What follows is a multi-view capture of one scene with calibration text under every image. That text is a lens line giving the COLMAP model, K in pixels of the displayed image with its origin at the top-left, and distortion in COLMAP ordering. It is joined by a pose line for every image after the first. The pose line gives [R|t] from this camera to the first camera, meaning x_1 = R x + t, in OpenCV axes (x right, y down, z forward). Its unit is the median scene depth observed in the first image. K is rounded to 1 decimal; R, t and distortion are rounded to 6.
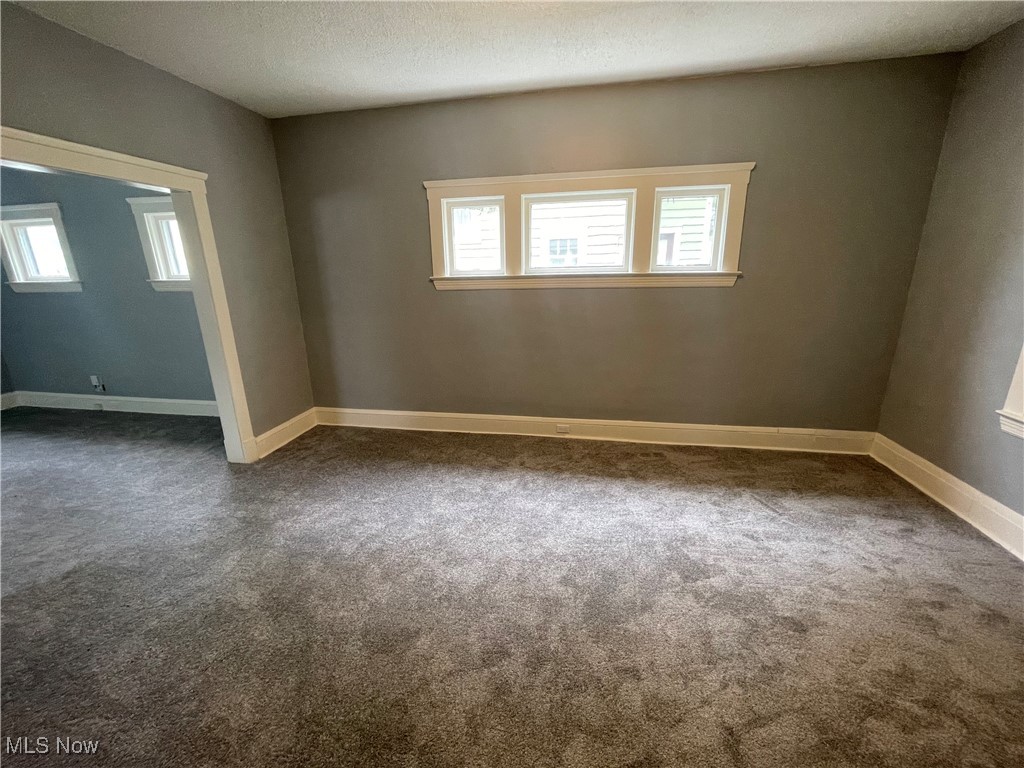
lens RADIAL K [[418.0, 0, 512.0], [0, 418.0, 384.0], [0, 0, 1]] dist [0.010623, -0.000471]
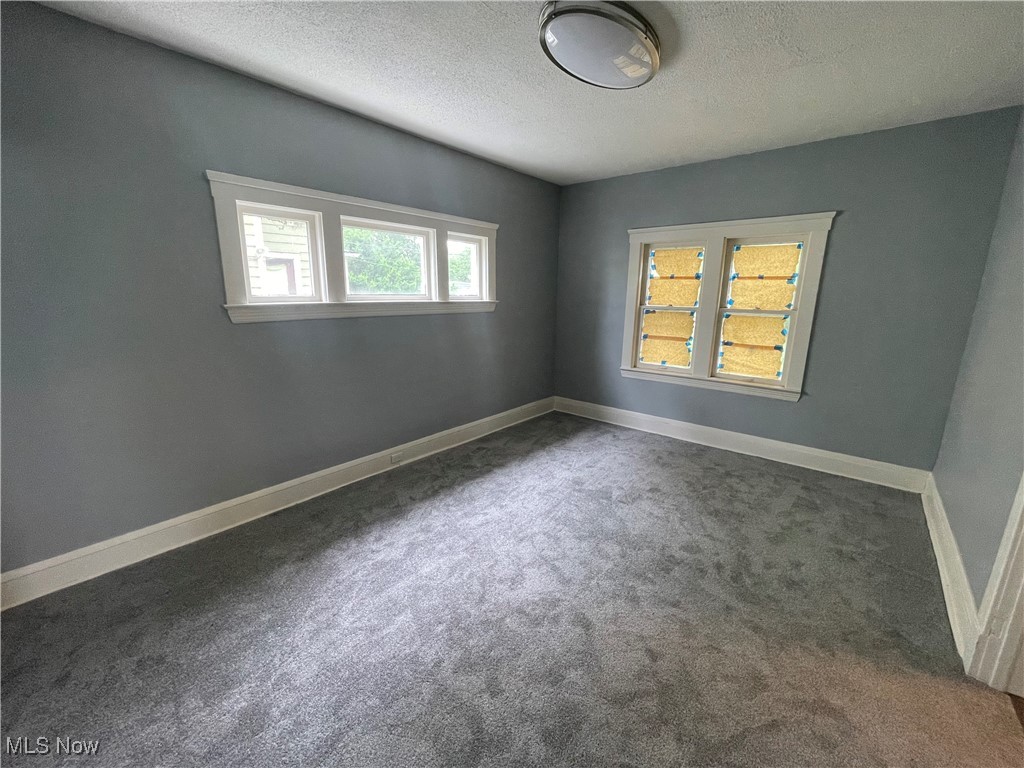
lens RADIAL K [[418.0, 0, 512.0], [0, 418.0, 384.0], [0, 0, 1]] dist [0.010623, -0.000471]
pose [[0.498415, -0.169388, 0.850230, -0.695719], [0.211295, 0.974887, 0.070359, -0.092091], [-0.840796, 0.144581, 0.521689, 0.300699]]
